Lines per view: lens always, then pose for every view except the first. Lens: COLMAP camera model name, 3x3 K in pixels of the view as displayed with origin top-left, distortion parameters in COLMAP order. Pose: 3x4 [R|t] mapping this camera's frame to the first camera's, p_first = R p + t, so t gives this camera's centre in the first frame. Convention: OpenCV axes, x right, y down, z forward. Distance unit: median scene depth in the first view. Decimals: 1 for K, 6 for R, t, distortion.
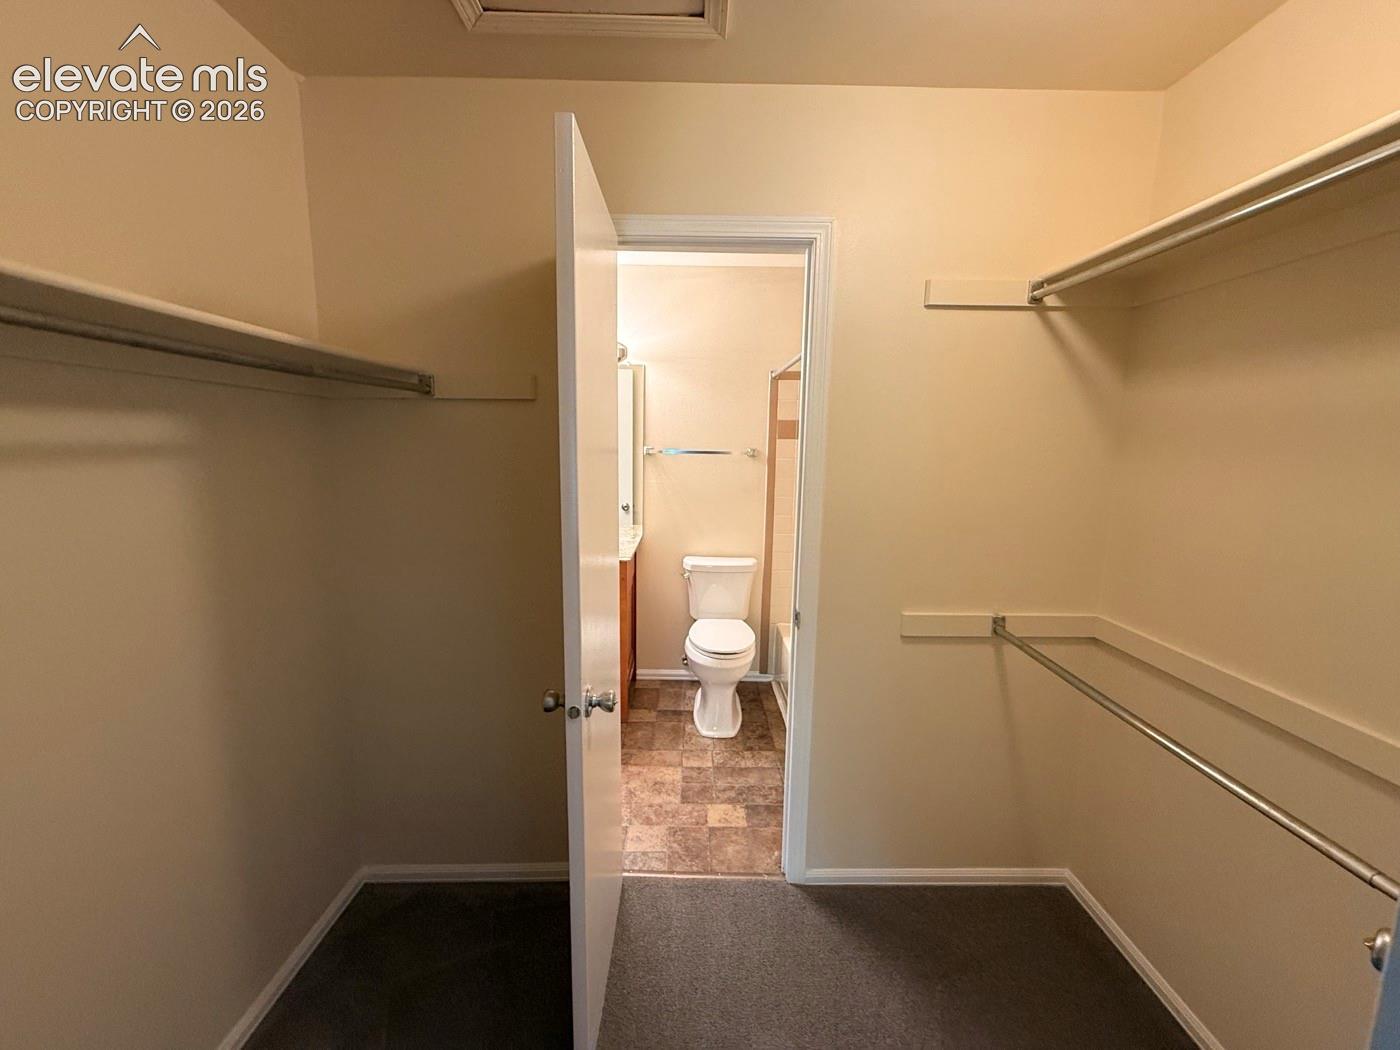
lens RADIAL K [[561.6, 0, 696.0], [0, 561.6, 520.0], [0, 0, 1]] dist [0.002549, 0.000801]
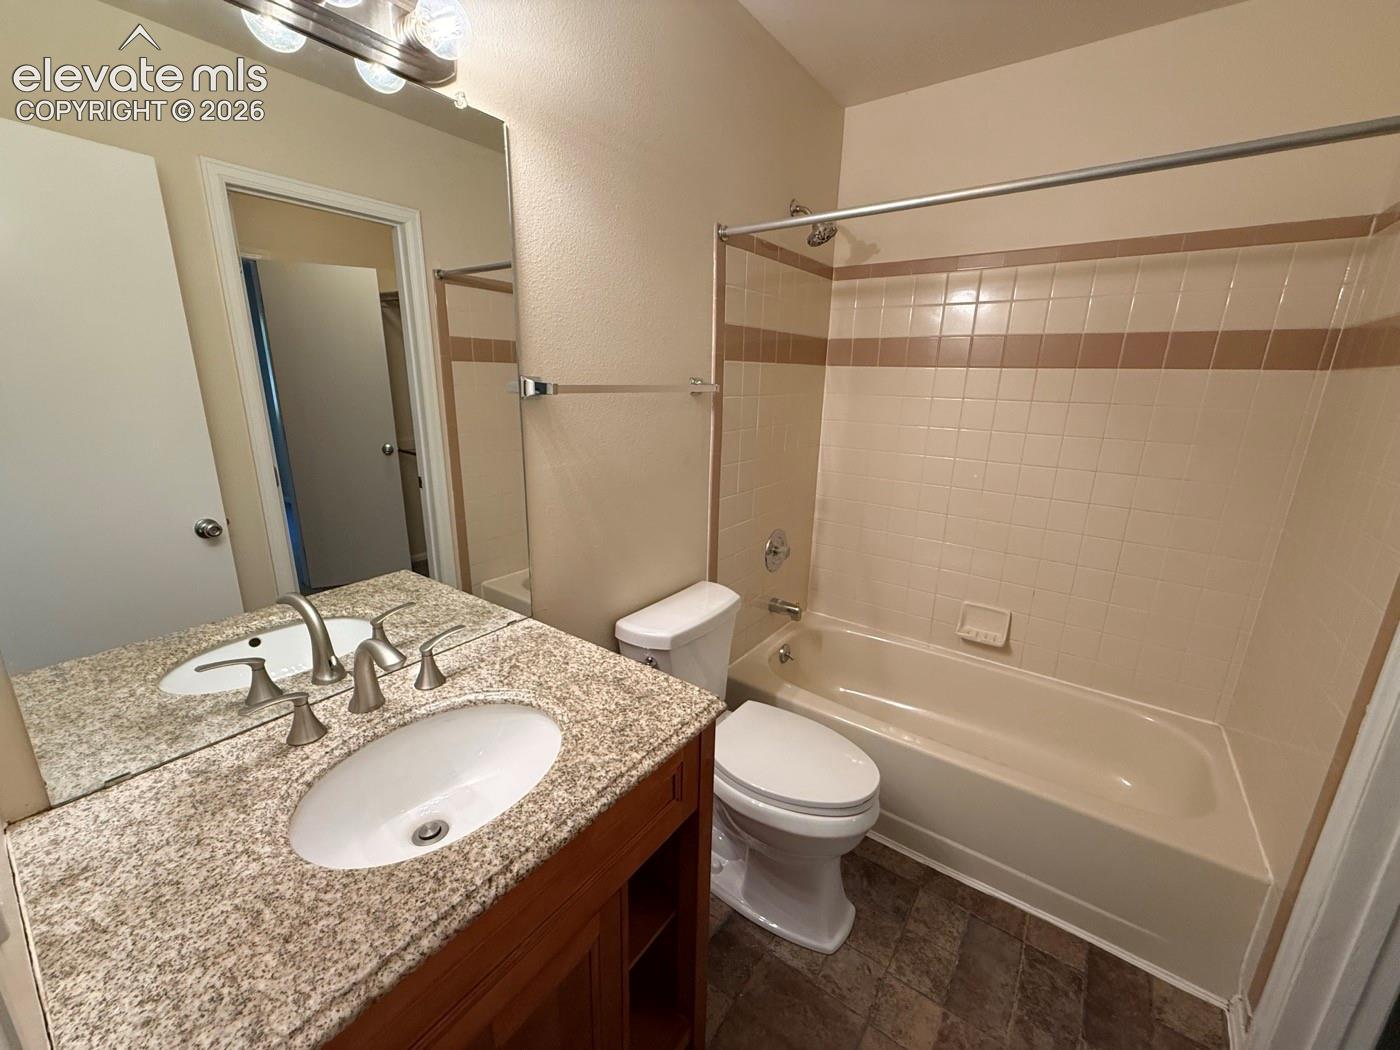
lens RADIAL K [[561.6, 0, 694.8], [0, 561.6, 532.4], [0, 0, 1]] dist [0.002549, 0.000801]
pose [[0.596523, -0.213629, 0.773643, -0.326928], [0.119044, 0.976814, 0.177942, -0.081917], [-0.793718, -0.014049, 0.608123, 0.695356]]
